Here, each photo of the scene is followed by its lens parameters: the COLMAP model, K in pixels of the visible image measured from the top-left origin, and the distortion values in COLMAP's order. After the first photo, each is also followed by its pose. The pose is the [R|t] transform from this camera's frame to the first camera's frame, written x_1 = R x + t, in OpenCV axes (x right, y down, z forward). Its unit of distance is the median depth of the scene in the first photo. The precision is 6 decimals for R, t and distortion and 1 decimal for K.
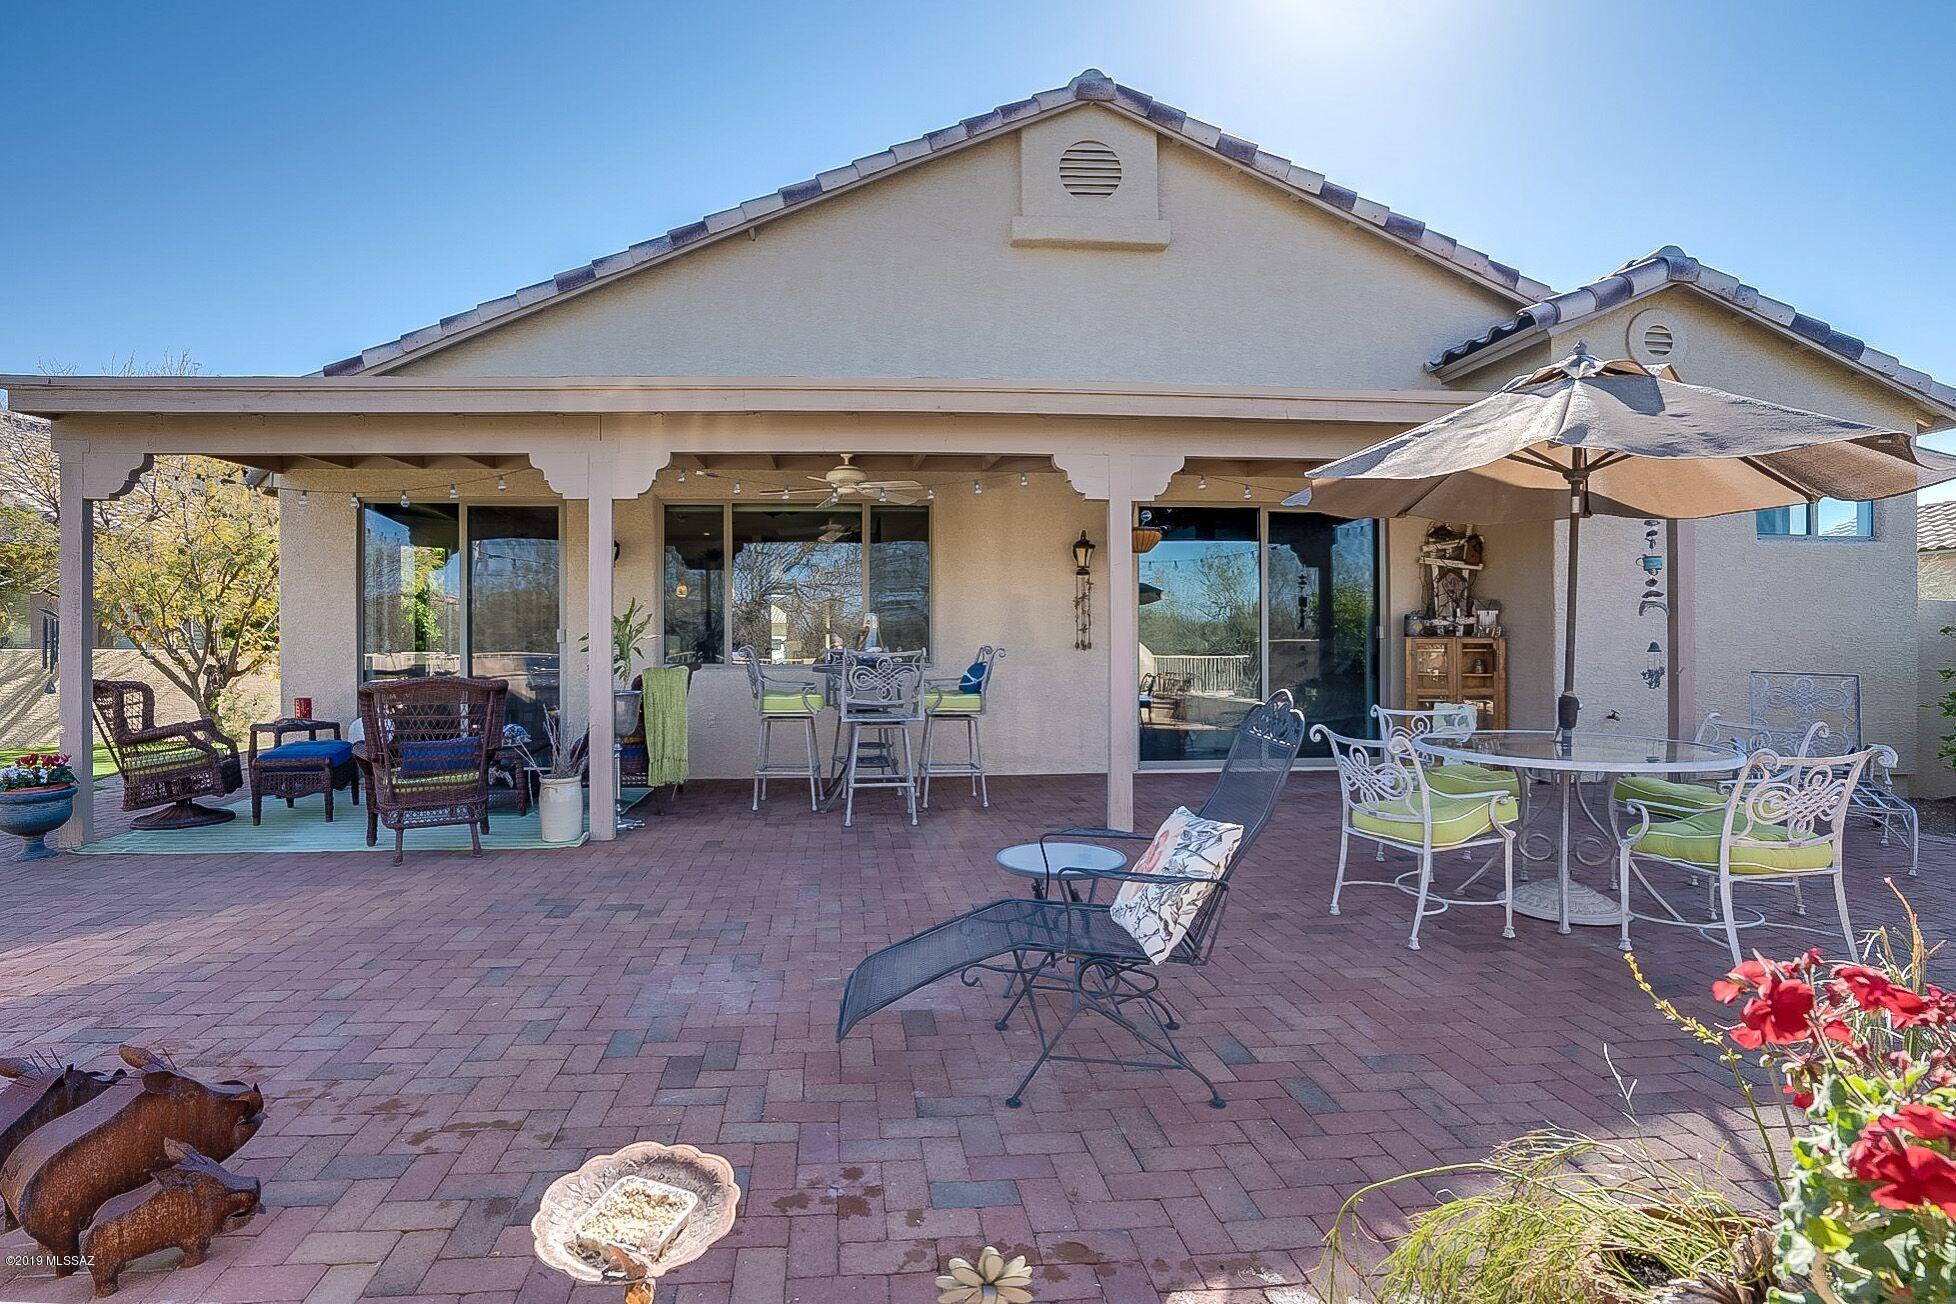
lens RADIAL K [[960.5, 0, 978.0], [0, 960.5, 652.0], [0, 0, 1]] dist [-0.032602, 0.000187]
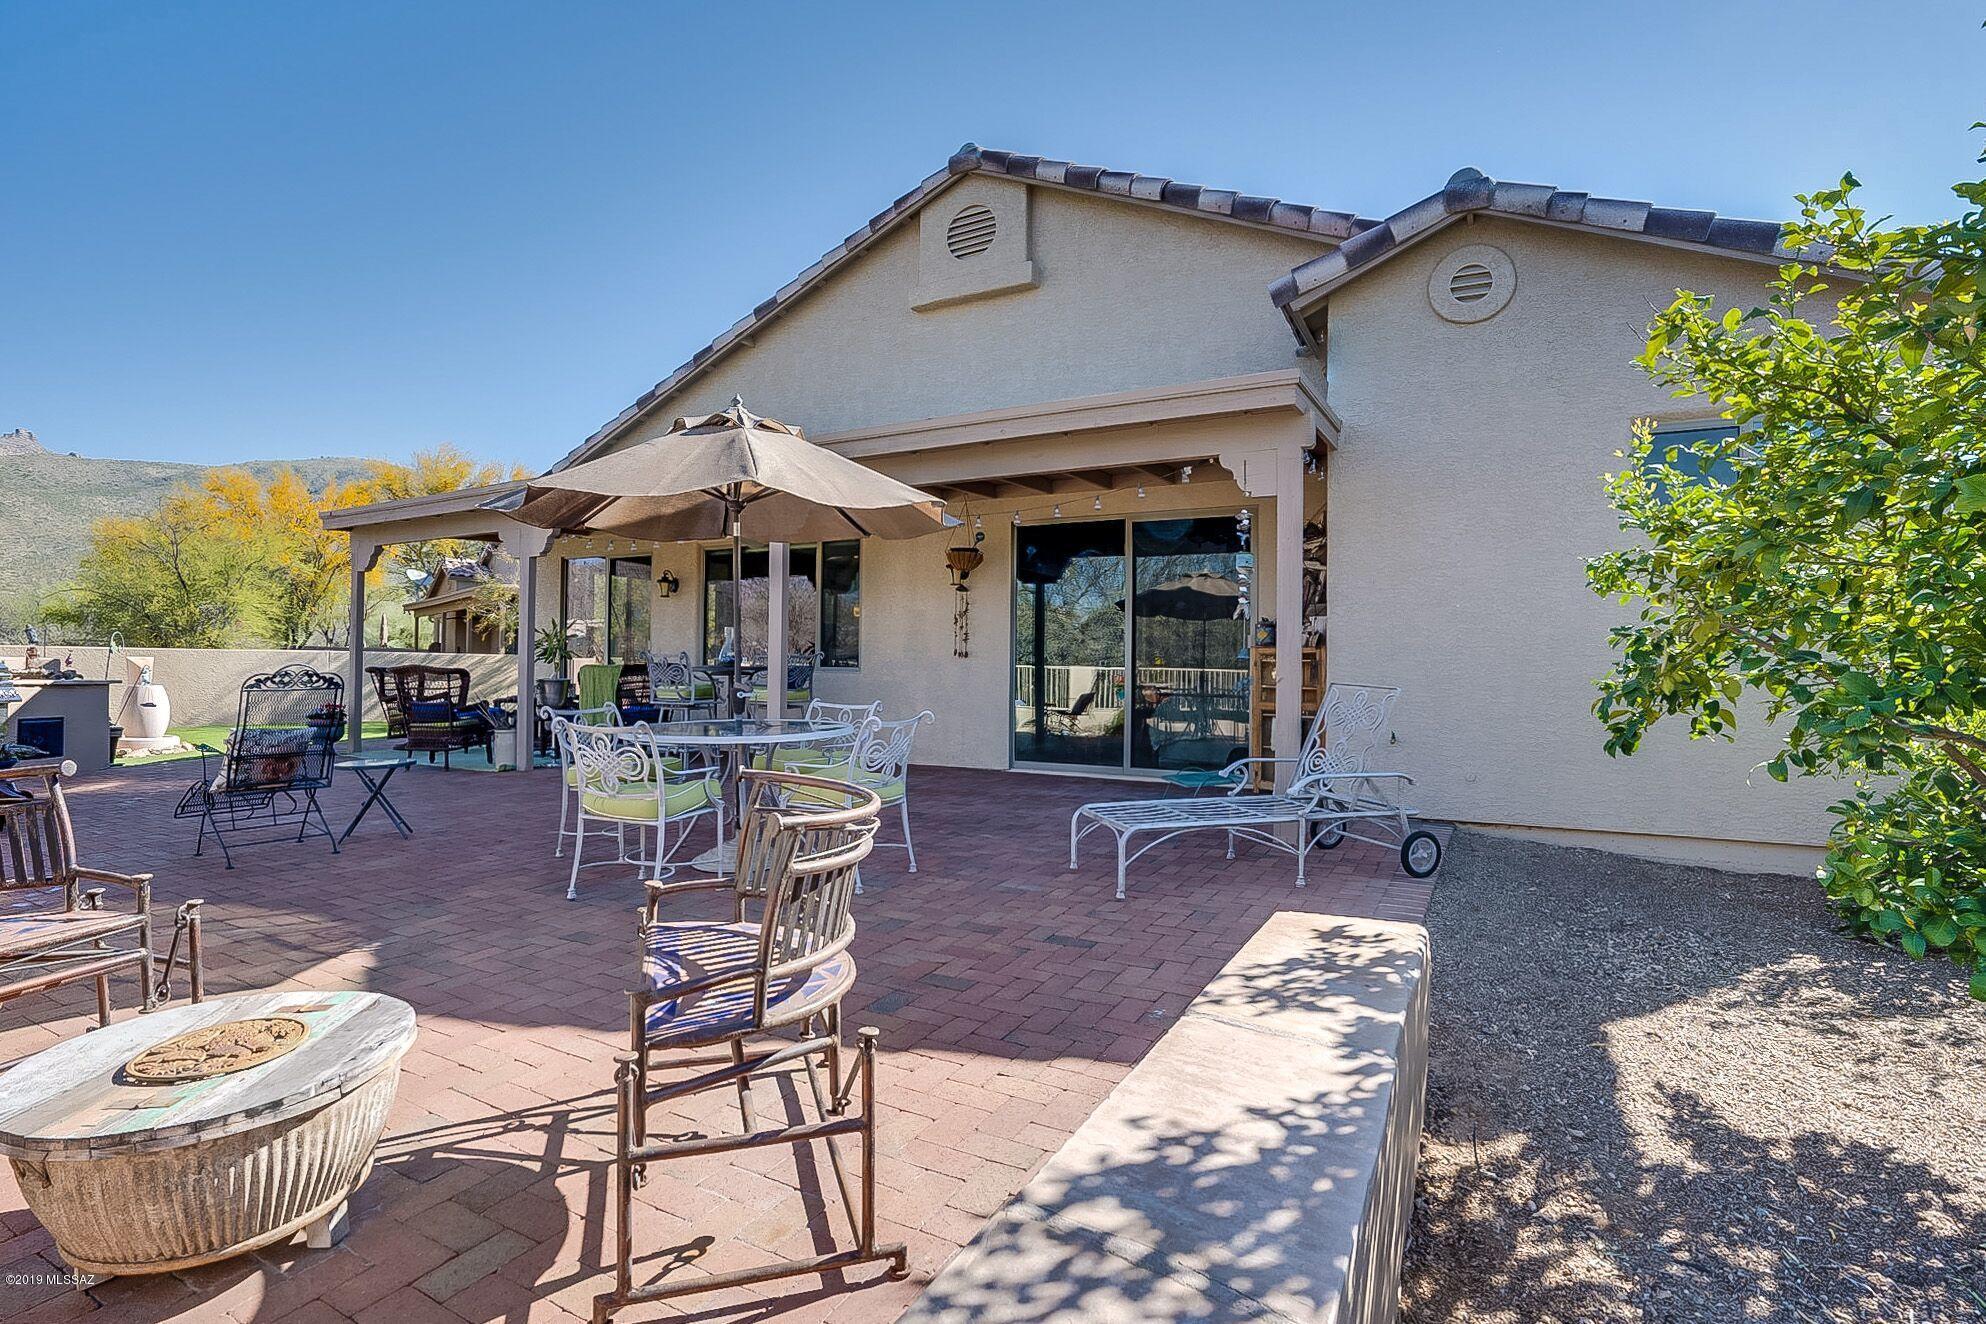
lens RADIAL K [[947.3, 0, 979.9], [0, 947.3, 659.0], [0, 0, 1]] dist [-0.059175, 0.030939]
pose [[0.824005, 0.012859, -0.566437, 0.773588], [-0.014709, 0.999891, 0.001301, -0.002702], [0.566392, 0.007259, 0.824104, 0.098551]]
